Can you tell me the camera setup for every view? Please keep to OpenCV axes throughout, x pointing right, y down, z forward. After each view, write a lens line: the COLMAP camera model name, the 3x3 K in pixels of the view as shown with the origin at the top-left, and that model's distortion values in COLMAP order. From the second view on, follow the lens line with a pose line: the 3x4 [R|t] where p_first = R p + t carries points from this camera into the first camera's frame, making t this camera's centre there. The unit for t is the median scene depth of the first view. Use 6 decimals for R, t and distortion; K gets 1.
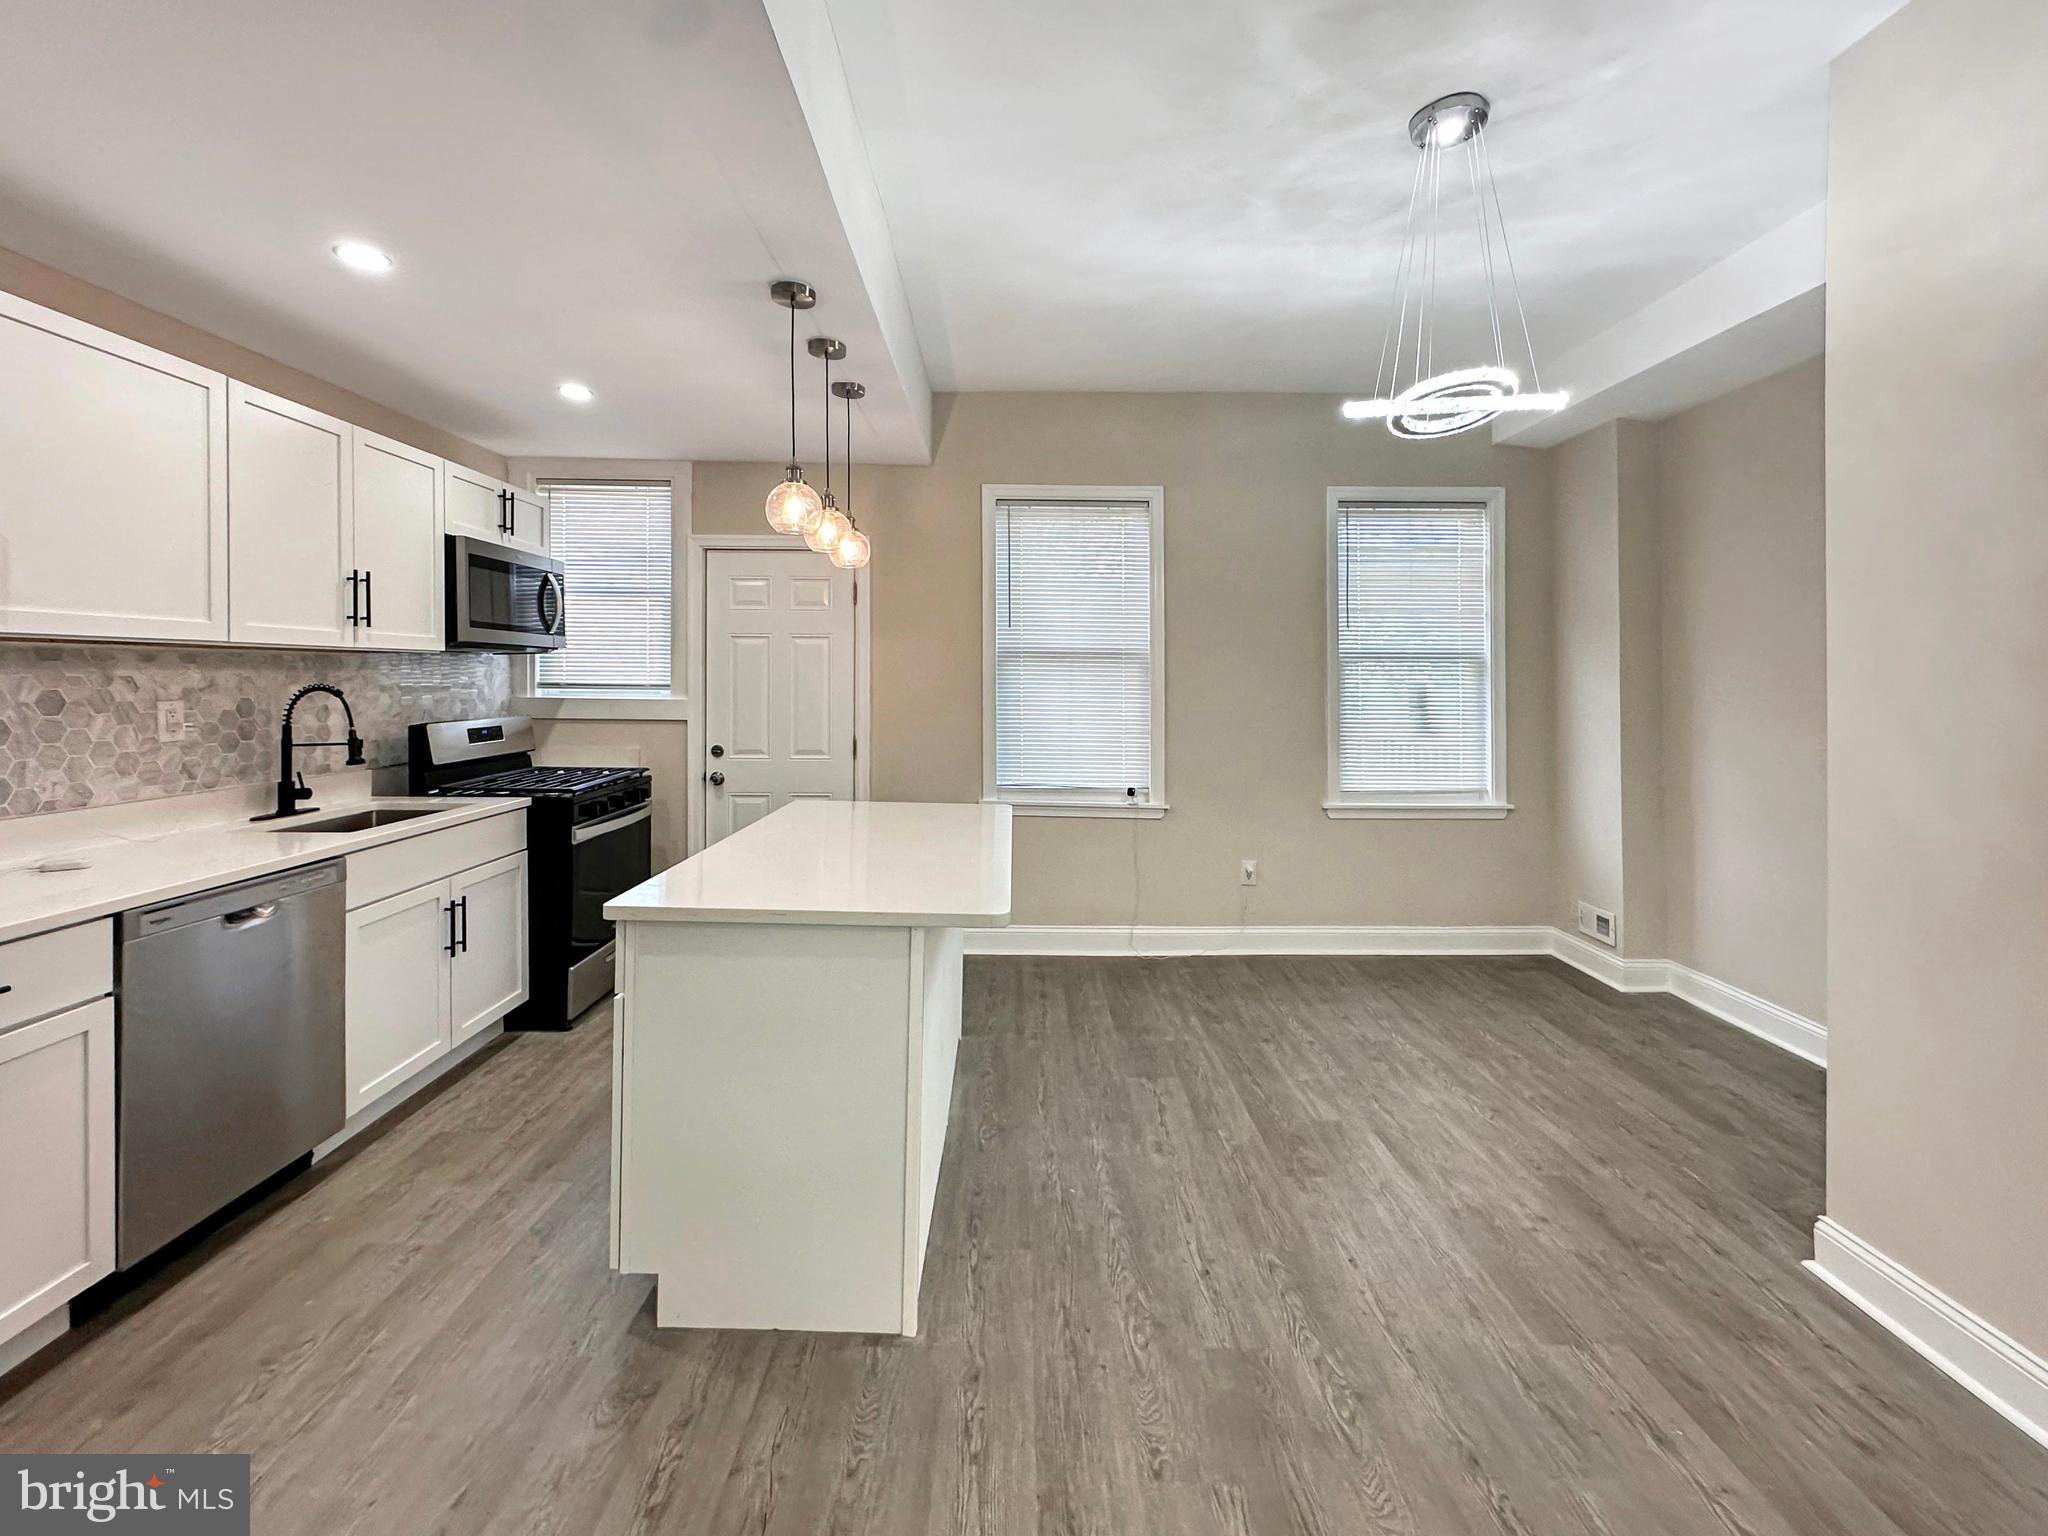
lens RADIAL K [[849.7, 0, 1024.0], [0, 849.7, 768.0], [0, 0, 1]] dist [0.008289, -0.000003]
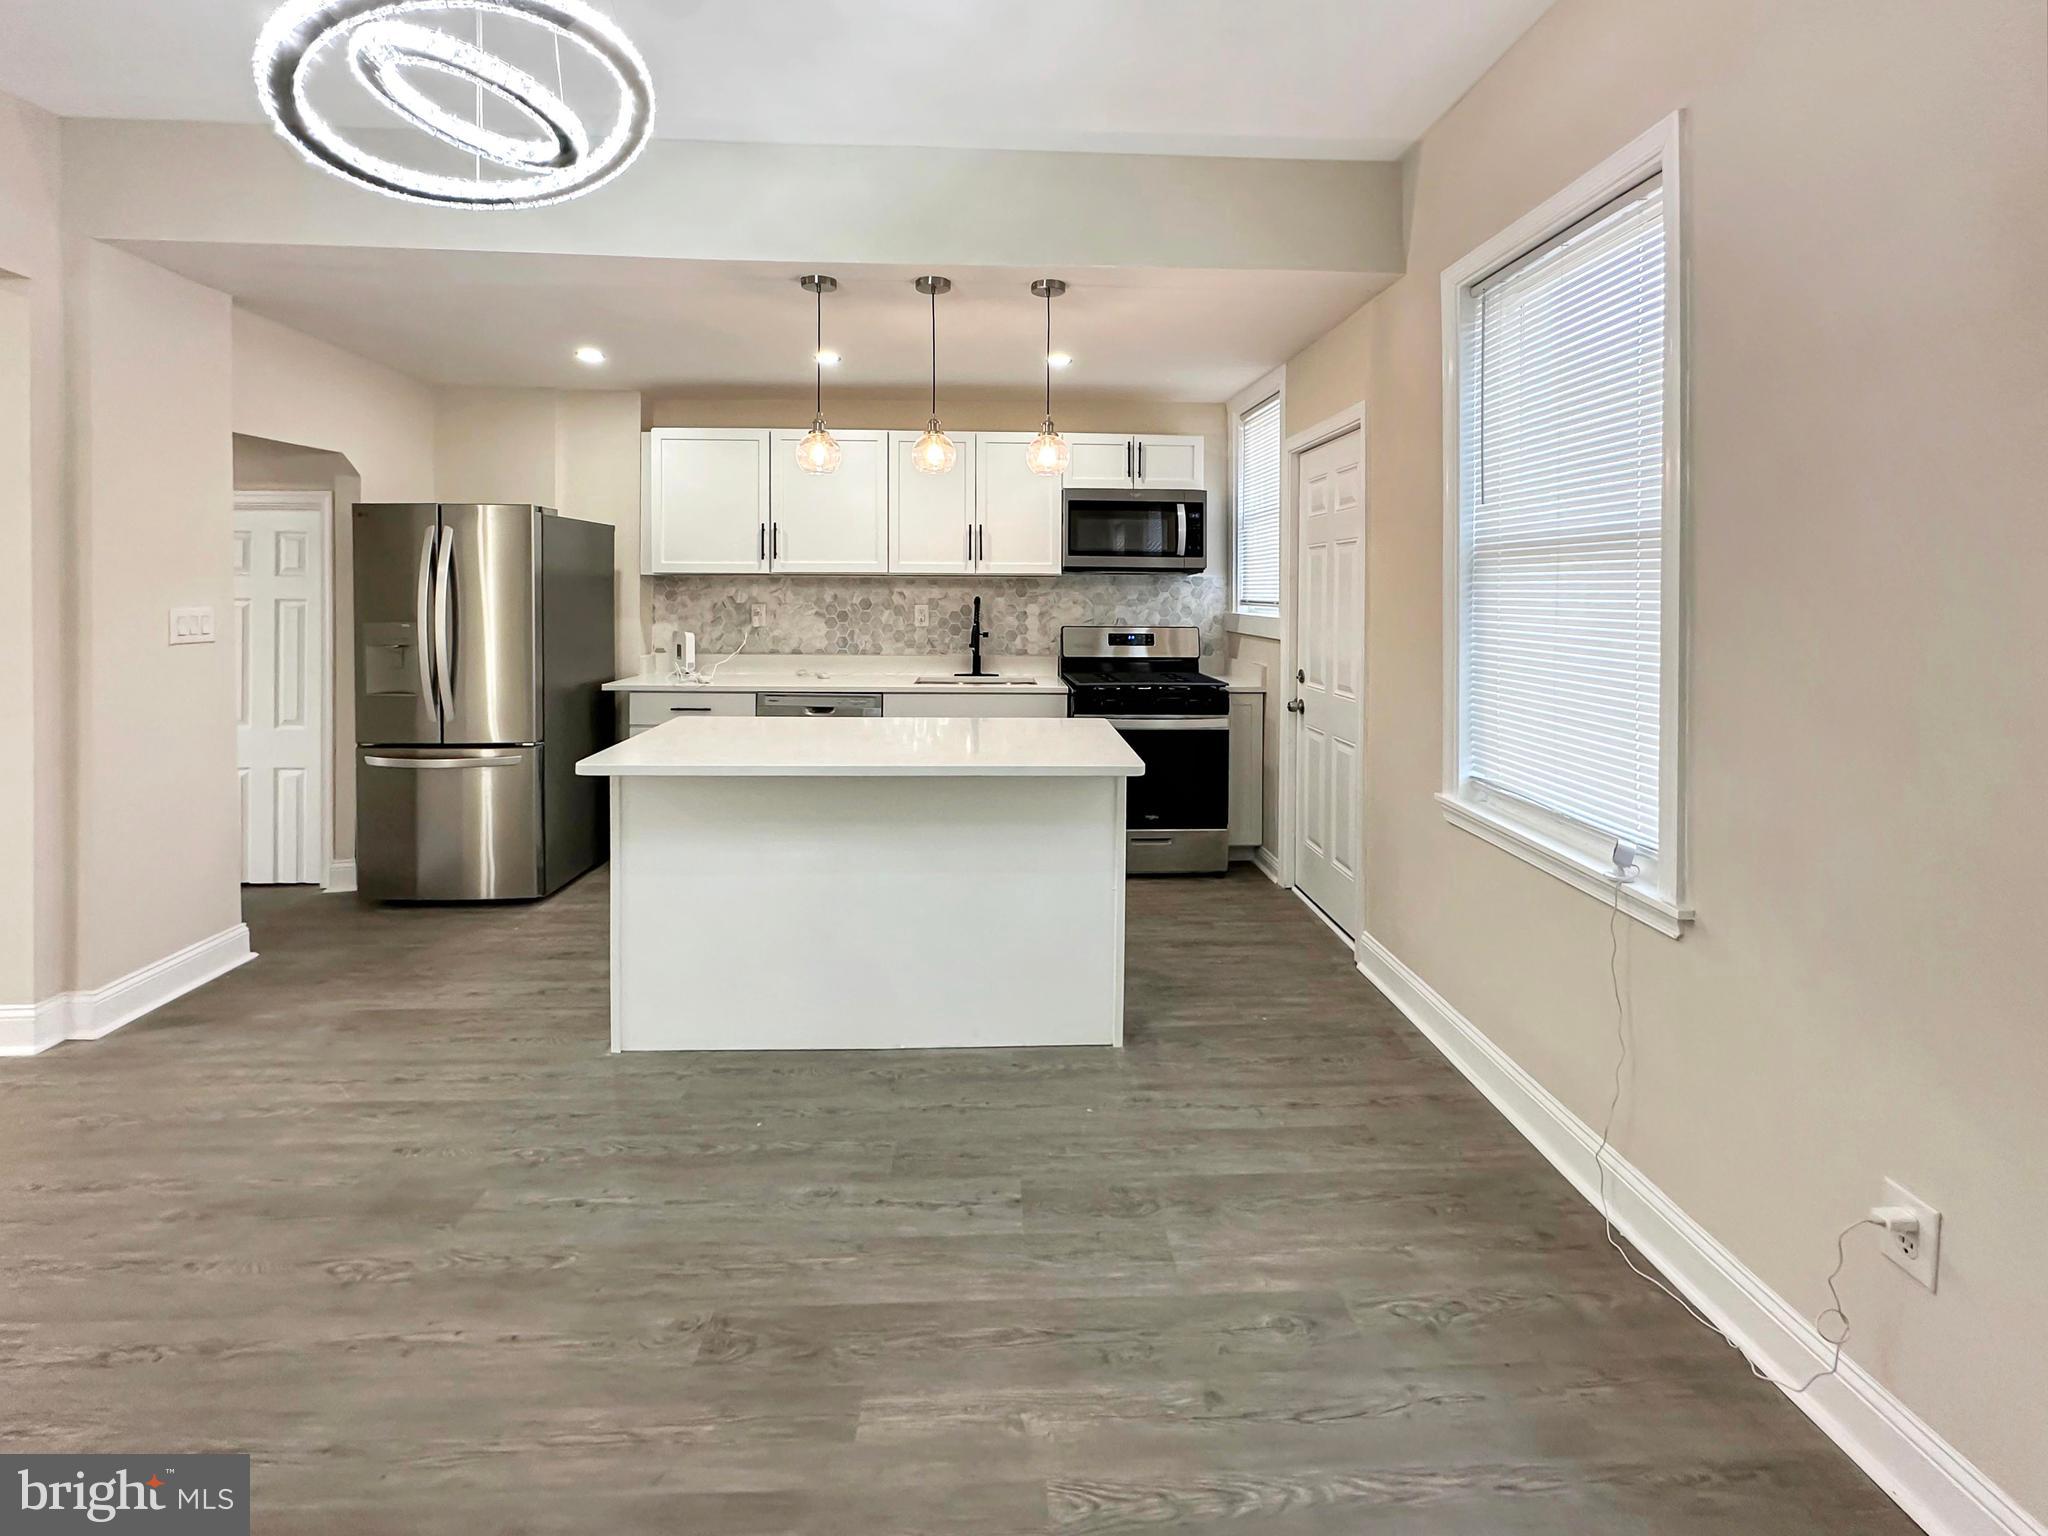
lens RADIAL K [[883.5, 0, 1028.9], [0, 883.5, 691.5], [0, 0, 1]] dist [0.002727, 0.000967]
pose [[0.043612, 0.103935, -0.993627, 0.900537], [-0.115485, 0.988431, 0.098323, -0.100928], [0.992351, 0.110461, 0.055111, 1.073357]]
